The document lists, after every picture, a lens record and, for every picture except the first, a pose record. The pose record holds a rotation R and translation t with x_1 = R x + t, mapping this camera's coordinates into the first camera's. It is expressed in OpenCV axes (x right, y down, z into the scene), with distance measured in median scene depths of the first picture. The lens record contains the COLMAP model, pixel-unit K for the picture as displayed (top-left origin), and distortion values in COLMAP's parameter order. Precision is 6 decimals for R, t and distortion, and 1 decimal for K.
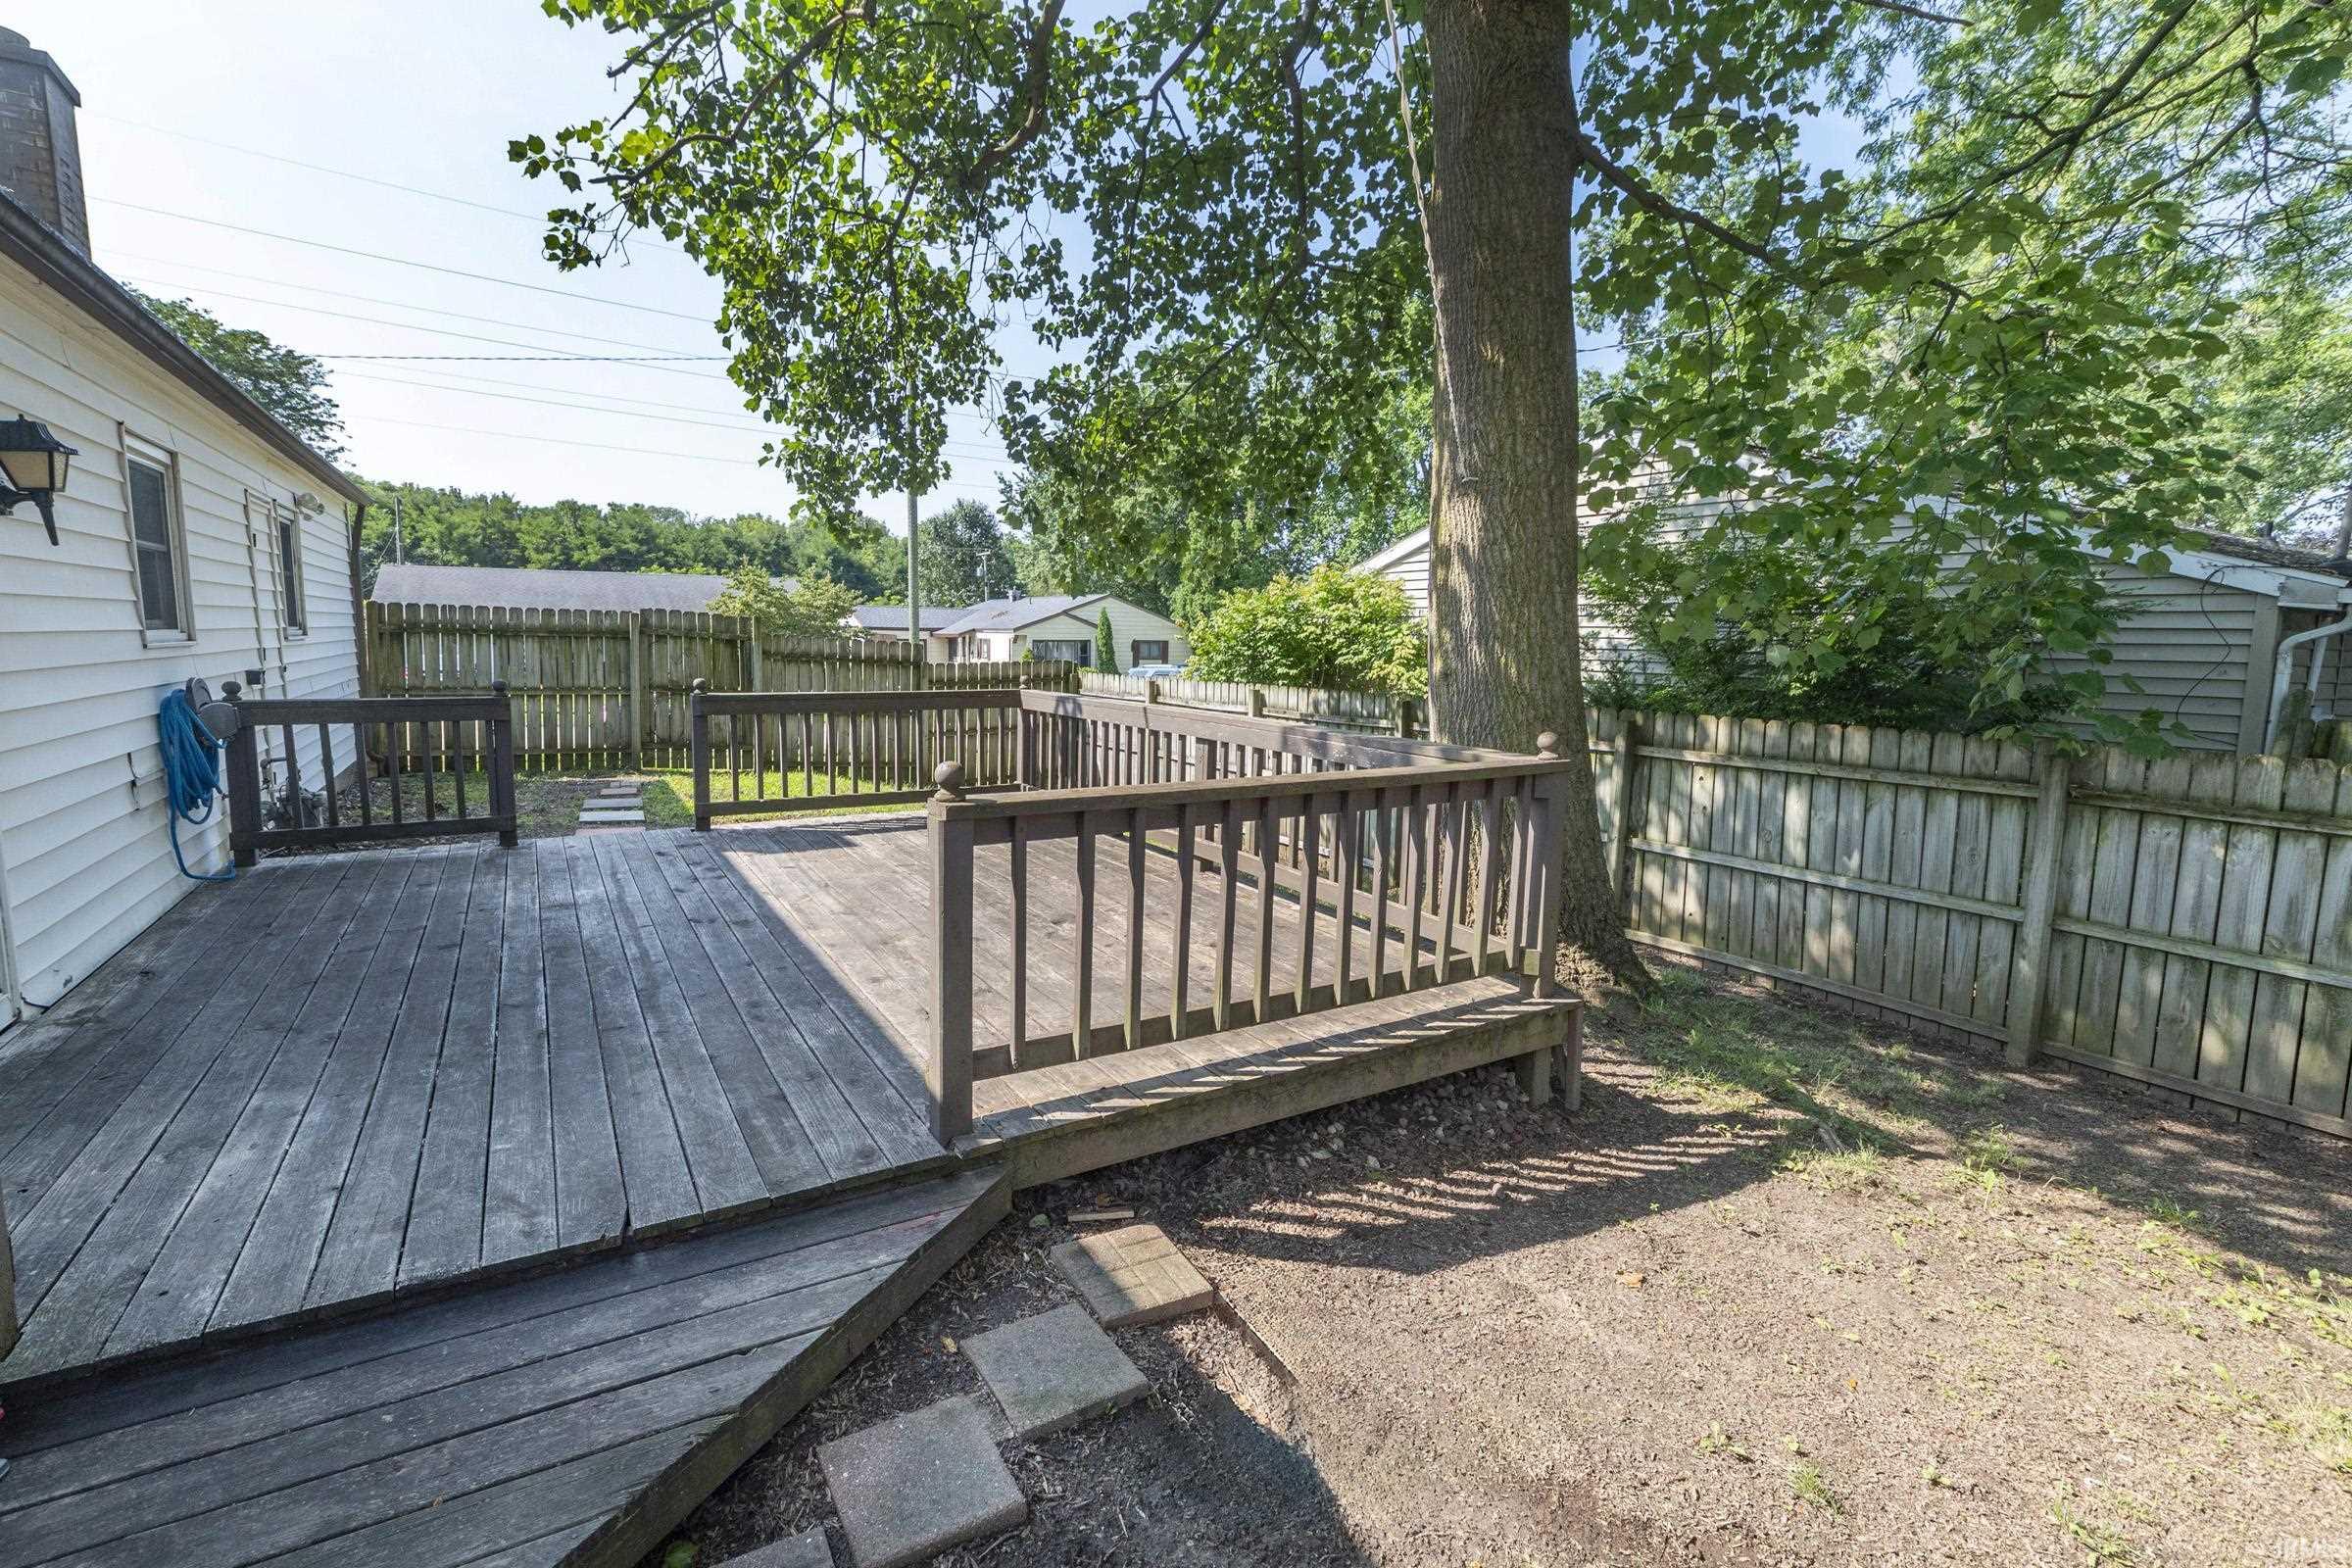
lens RADIAL K [[1060.8, 0, 1176.0], [0, 1060.8, 784.0], [0, 0, 1]] dist [0.001104, 0.000036]
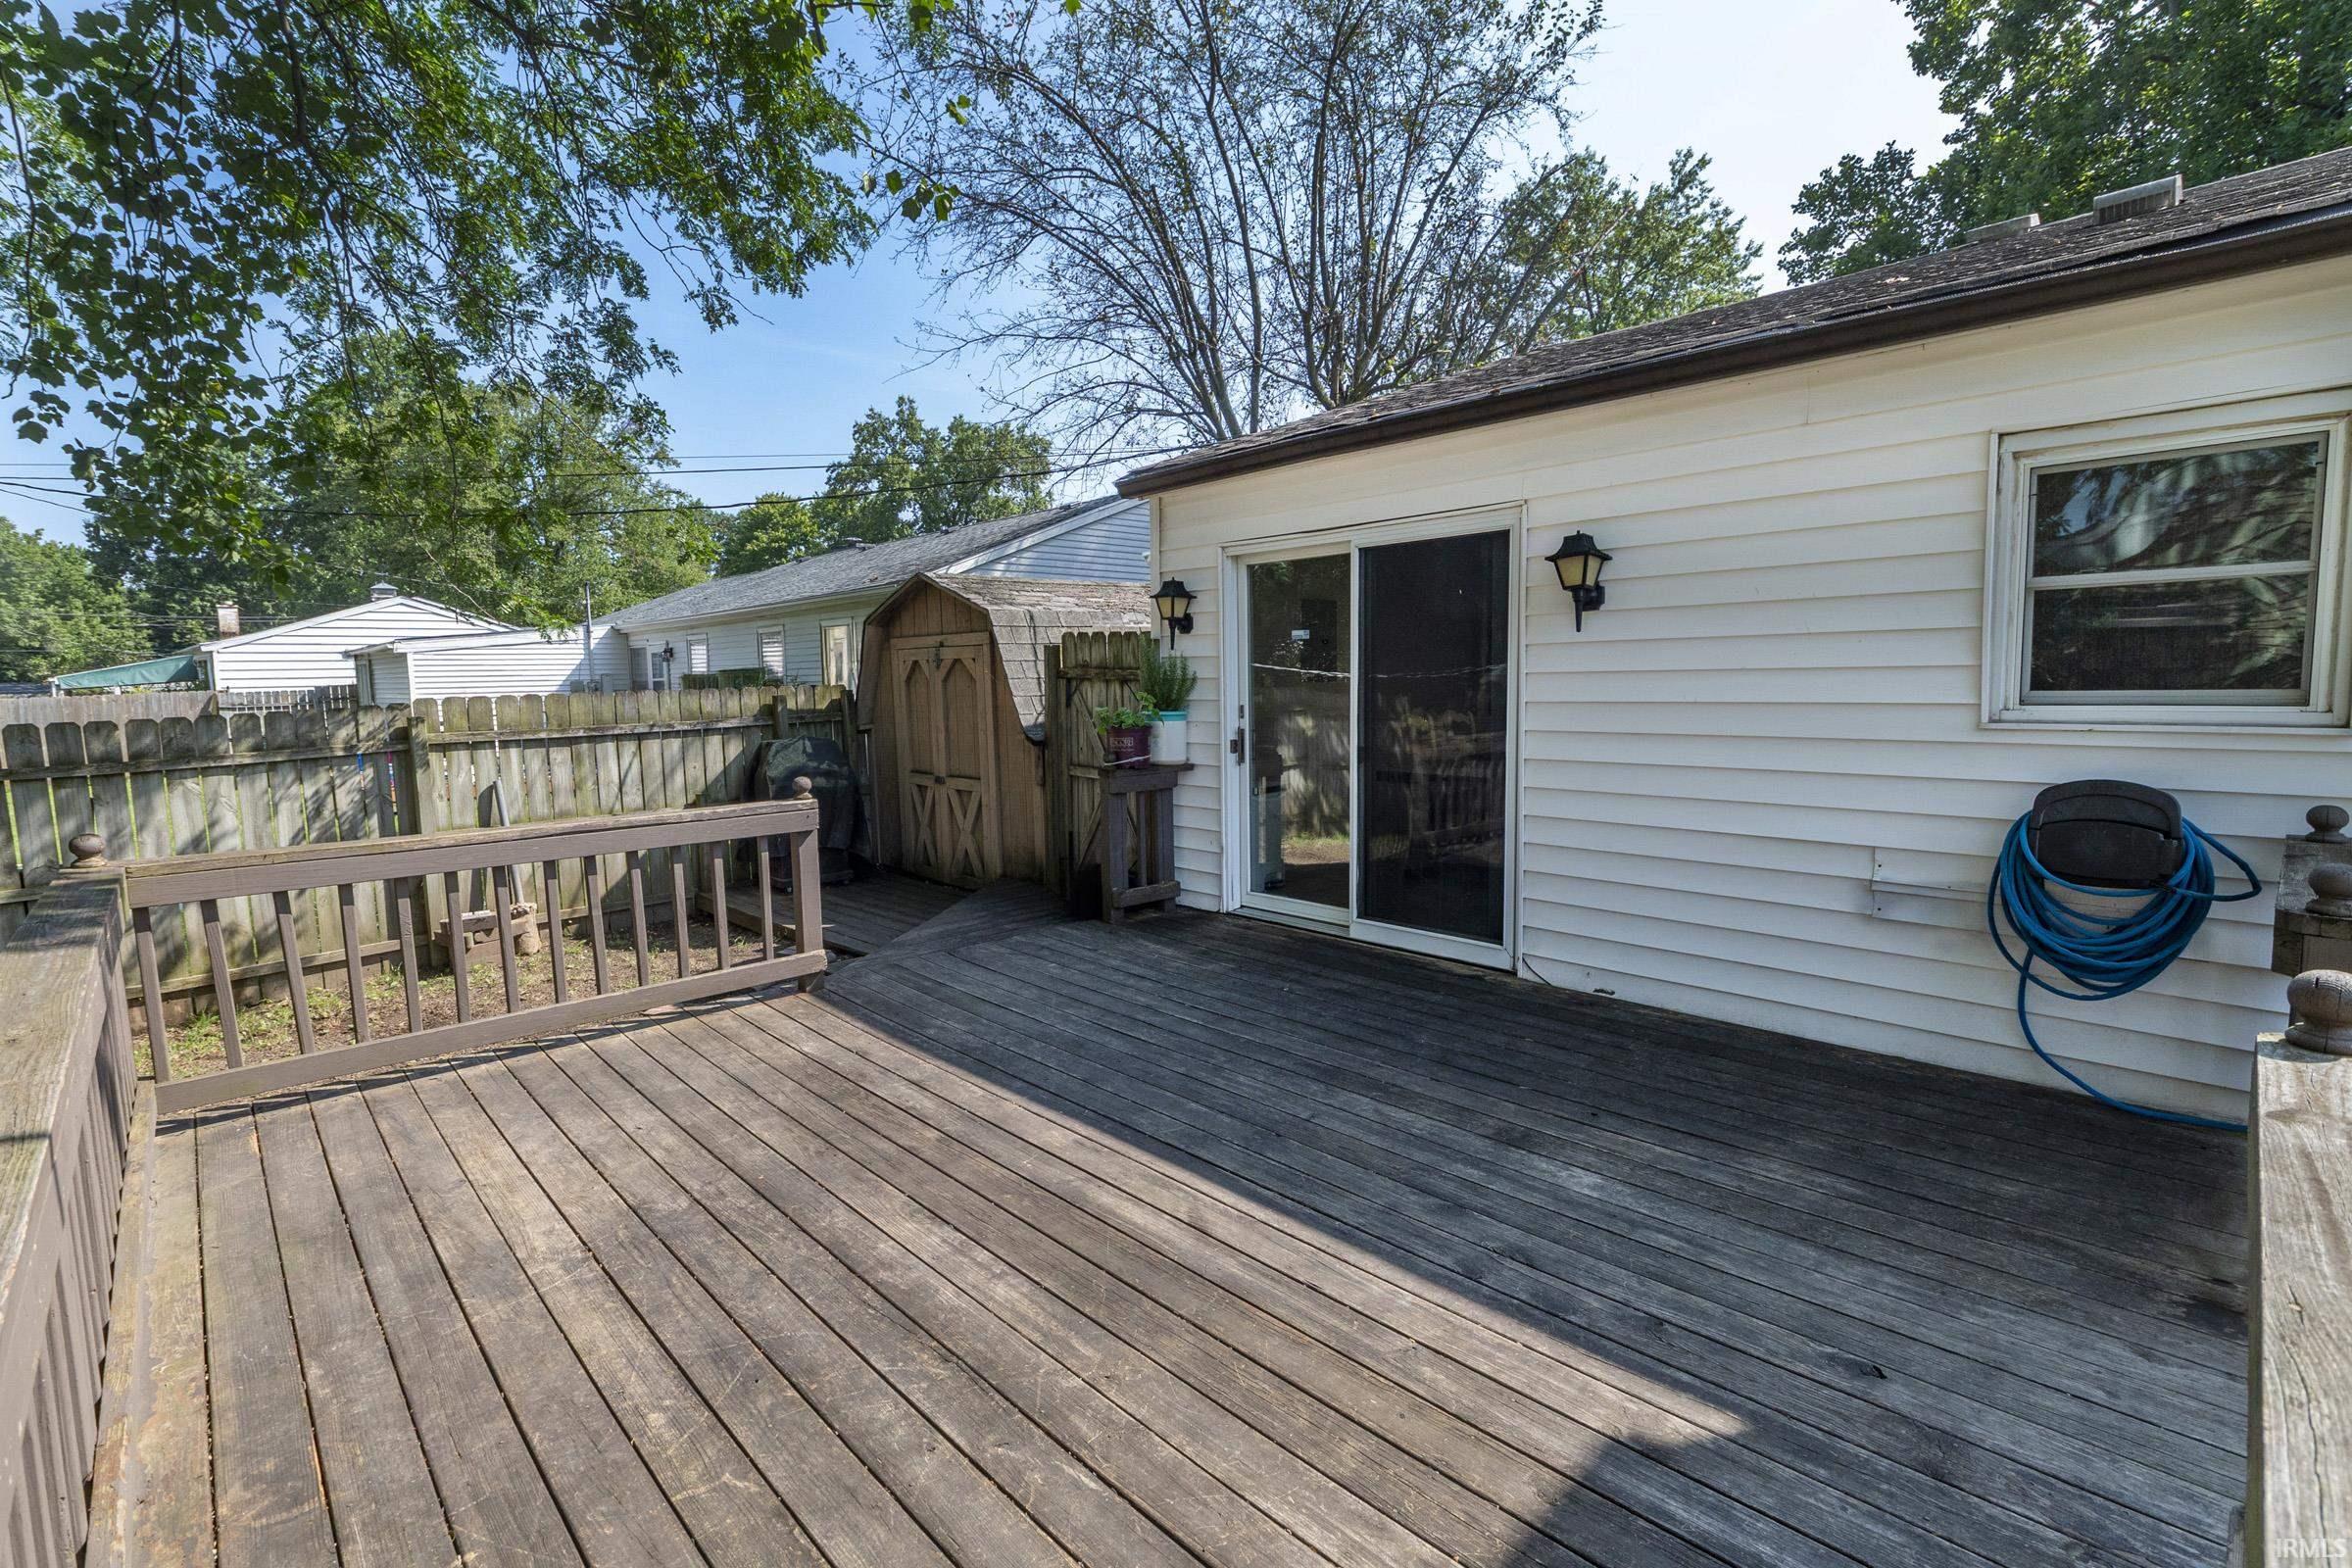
lens RADIAL K [[1060.8, 0, 1176.0], [0, 1060.8, 784.0], [0, 0, 1]] dist [0.001104, 0.000036]
pose [[-0.976890, 0.026095, -0.212144, -0.380846], [-0.024763, 0.972019, 0.233593, -0.369631], [0.212303, 0.233448, -0.948910, 2.360027]]
